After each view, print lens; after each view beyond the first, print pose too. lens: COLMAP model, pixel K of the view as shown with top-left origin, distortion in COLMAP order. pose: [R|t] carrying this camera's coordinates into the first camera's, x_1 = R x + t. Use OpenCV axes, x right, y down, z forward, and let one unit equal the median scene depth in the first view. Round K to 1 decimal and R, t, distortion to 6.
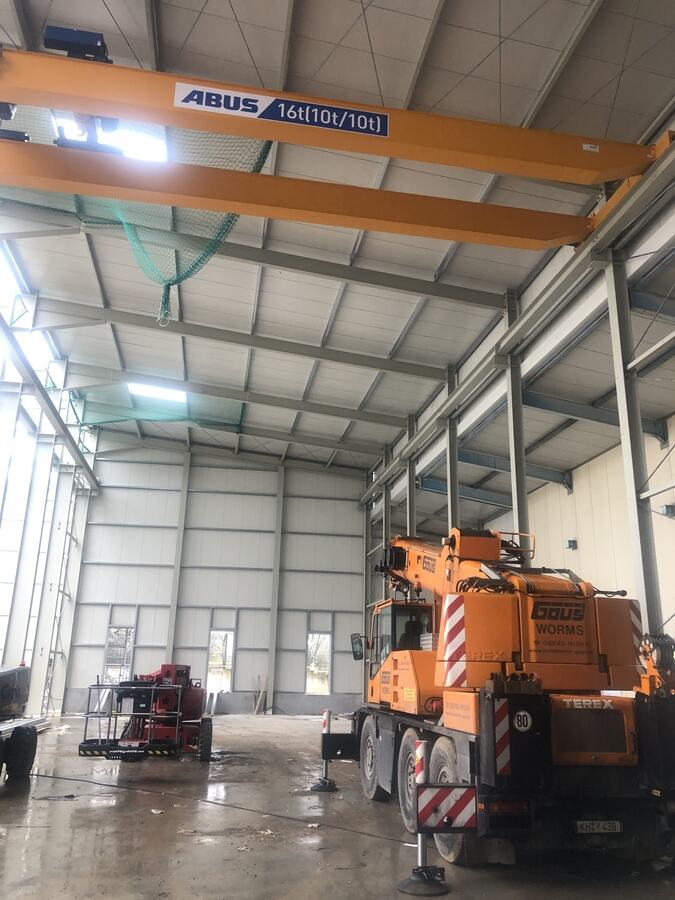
lens RADIAL K [[737.8, 0, 338.9], [0, 737.8, 446.3], [0, 0, 1]] dist [0.036198, -0.007596]
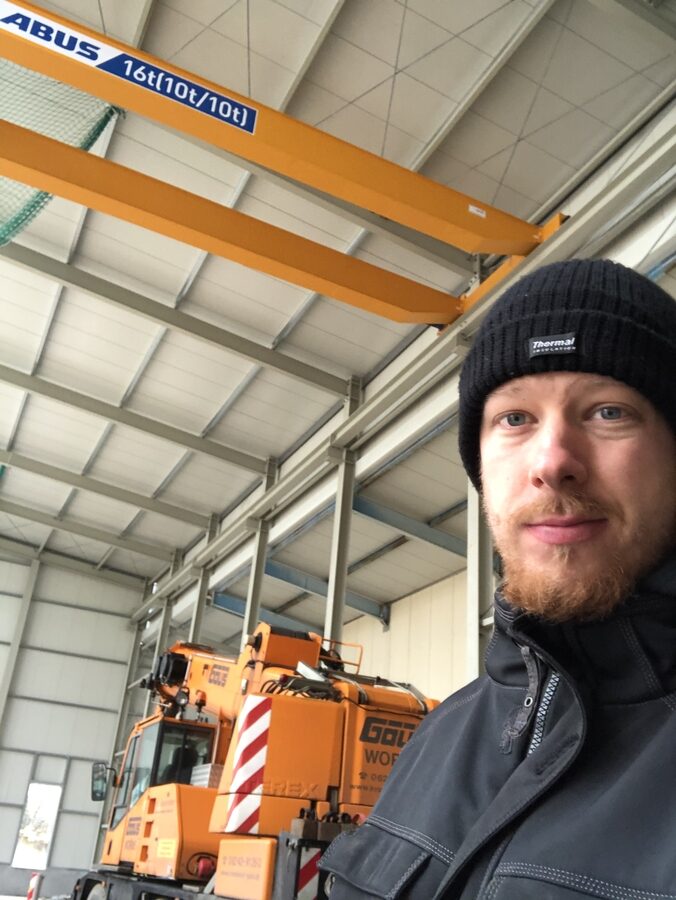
lens RADIAL K [[843.3, 0, 338.0], [0, 843.3, 450.0], [0, 0, 1]] dist [0.108015, -0.252542]
pose [[0.957641, 0.175264, 0.228488, 0.001388], [-0.138704, 0.976087, -0.167380, 0.055173], [-0.252360, 0.128598, 0.959050, 0.100280]]
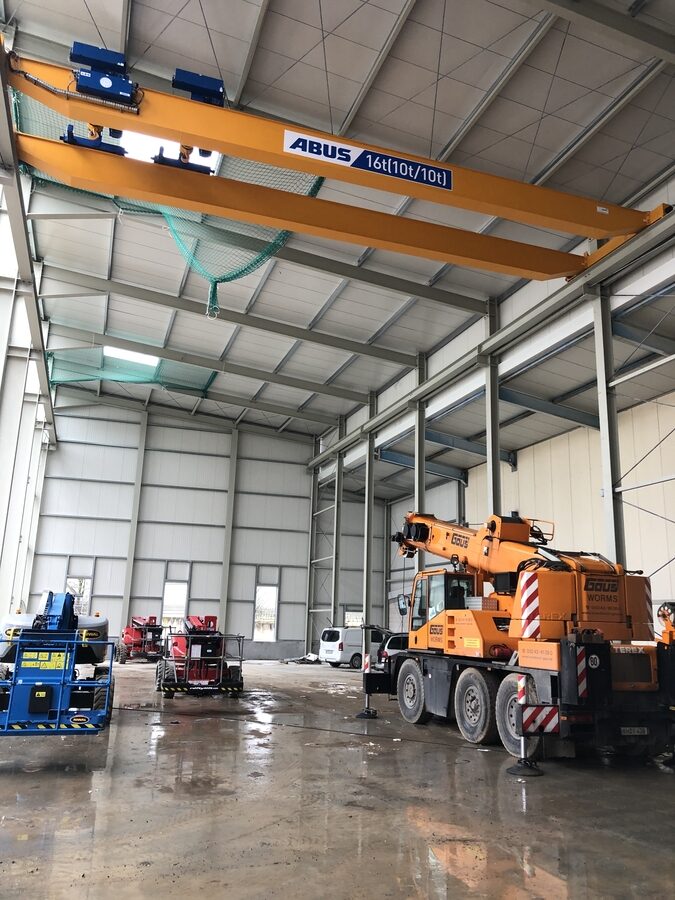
lens RADIAL K [[735.1, 0, 339.2], [0, 735.1, 448.9], [0, 0, 1]] dist [0.024538, -0.000189]
pose [[0.987944, 0.041833, 0.149054, -0.229380], [-0.051967, 0.996547, 0.064757, -0.054420], [-0.145830, -0.071722, 0.986706, -0.156374]]
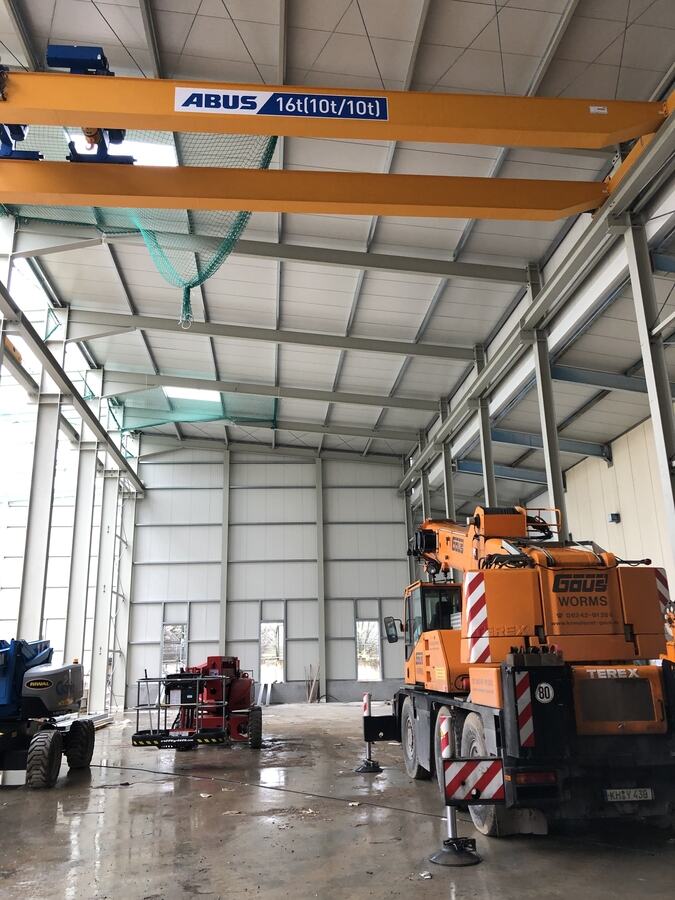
lens RADIAL K [[736.7, 0, 326.7], [0, 736.7, 451.1], [0, 0, 1]] dist [0.036551, -0.005663]
pose [[0.994957, -0.066497, -0.075095, 0.024483], [0.067953, 0.997544, 0.017007, 0.003048], [0.073779, -0.022024, 0.997031, -0.007211]]
